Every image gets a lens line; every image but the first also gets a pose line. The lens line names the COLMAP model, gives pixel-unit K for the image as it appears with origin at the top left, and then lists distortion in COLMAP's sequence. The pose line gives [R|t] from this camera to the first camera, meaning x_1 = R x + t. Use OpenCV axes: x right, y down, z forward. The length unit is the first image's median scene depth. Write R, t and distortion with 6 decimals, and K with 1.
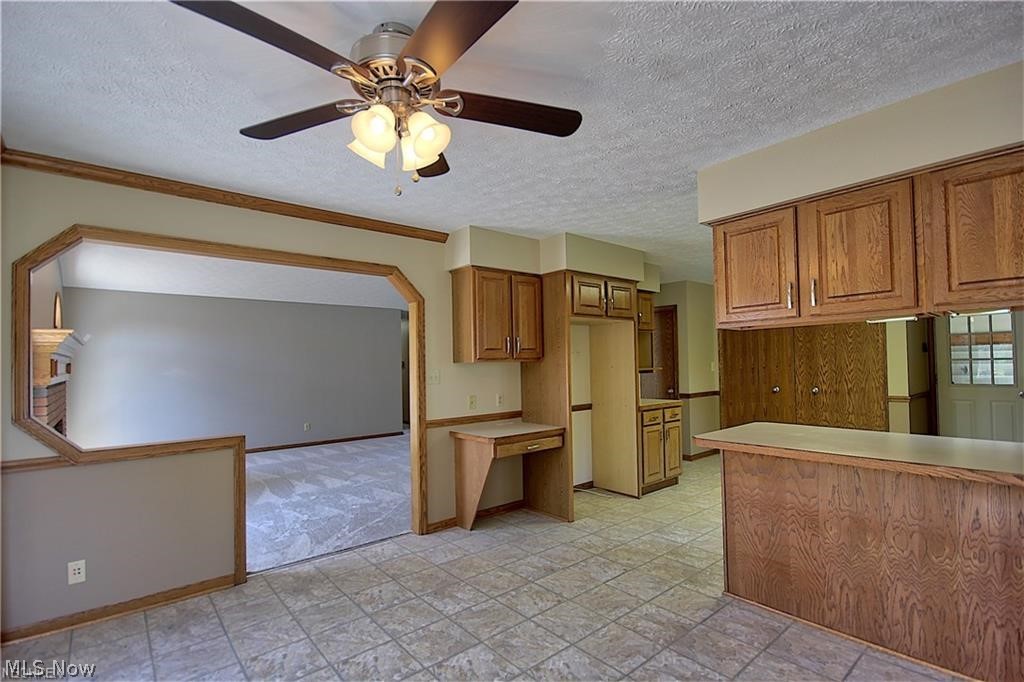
lens RADIAL K [[476.0, 0, 507.0], [0, 476.0, 354.3], [0, 0, 1]] dist [-0.003553, -0.000277]
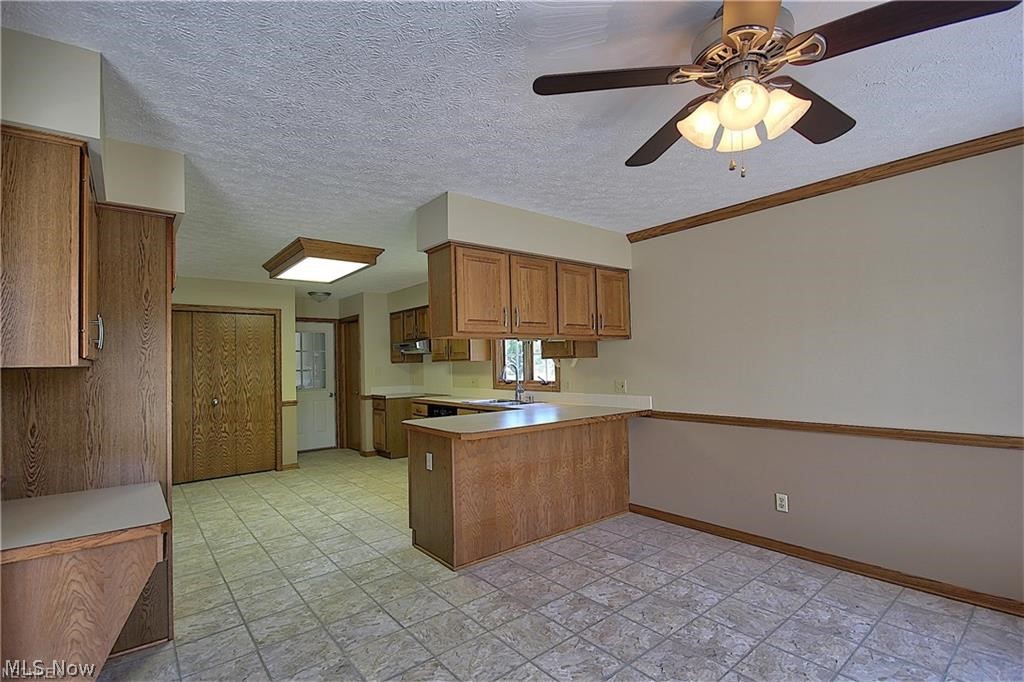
lens RADIAL K [[476.0, 0, 507.0], [0, 476.0, 354.3], [0, 0, 1]] dist [-0.003553, -0.000277]
pose [[0.024812, 0.031864, 0.999184, -0.734282], [0.004364, 0.999479, -0.031982, 0.027953], [-0.999683, 0.005154, 0.024660, 0.902483]]
